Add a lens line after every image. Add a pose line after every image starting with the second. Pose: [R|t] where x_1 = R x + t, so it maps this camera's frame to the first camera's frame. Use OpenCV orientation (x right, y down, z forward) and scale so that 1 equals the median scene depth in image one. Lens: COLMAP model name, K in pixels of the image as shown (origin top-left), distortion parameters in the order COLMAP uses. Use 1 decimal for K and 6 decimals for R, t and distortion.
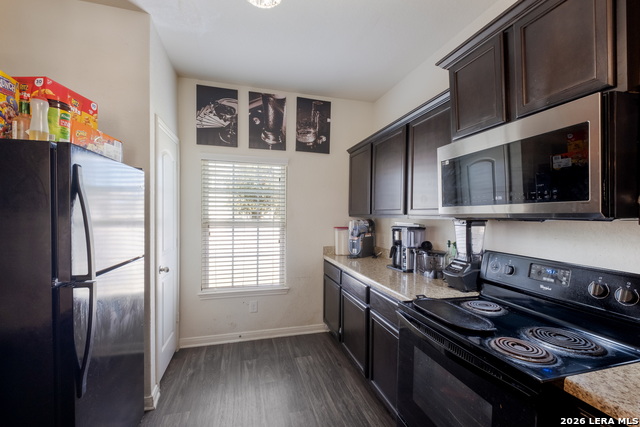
lens RADIAL K [[272.6, 0, 324.3], [0, 272.6, 221.0], [0, 0, 1]] dist [0.010780, -0.001810]
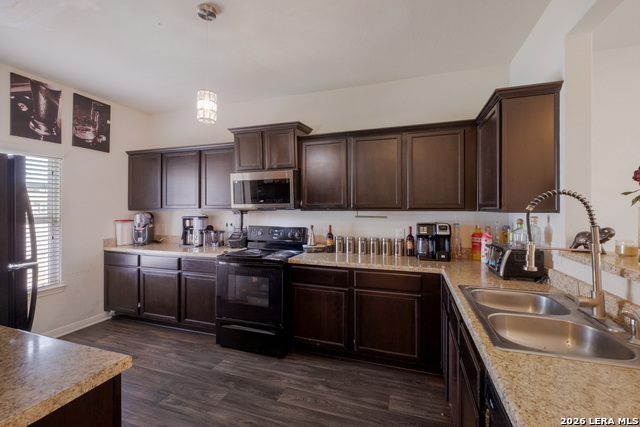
lens RADIAL K [[272.6, 0, 323.5], [0, 272.6, 209.2], [0, 0, 1]] dist [0.010780, -0.001810]
pose [[0.552017, -0.012169, 0.833744, -0.459165], [0.026138, 0.999655, -0.002716, 0.002572], [-0.833423, 0.023292, 0.552144, -0.331180]]
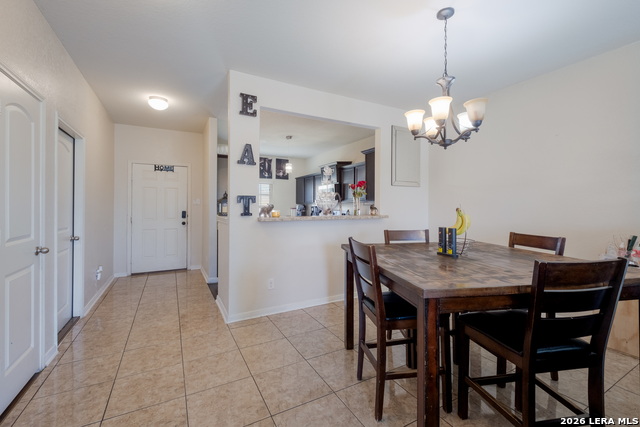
lens RADIAL K [[272.6, 0, 320.8], [0, 272.6, 207.6], [0, 0, 1]] dist [0.010780, -0.001810]
pose [[0.974381, -0.003098, 0.224882, -0.282837], [0.006029, 0.999906, -0.012348, 0.054058], [-0.224822, 0.013388, 0.974308, -1.689182]]
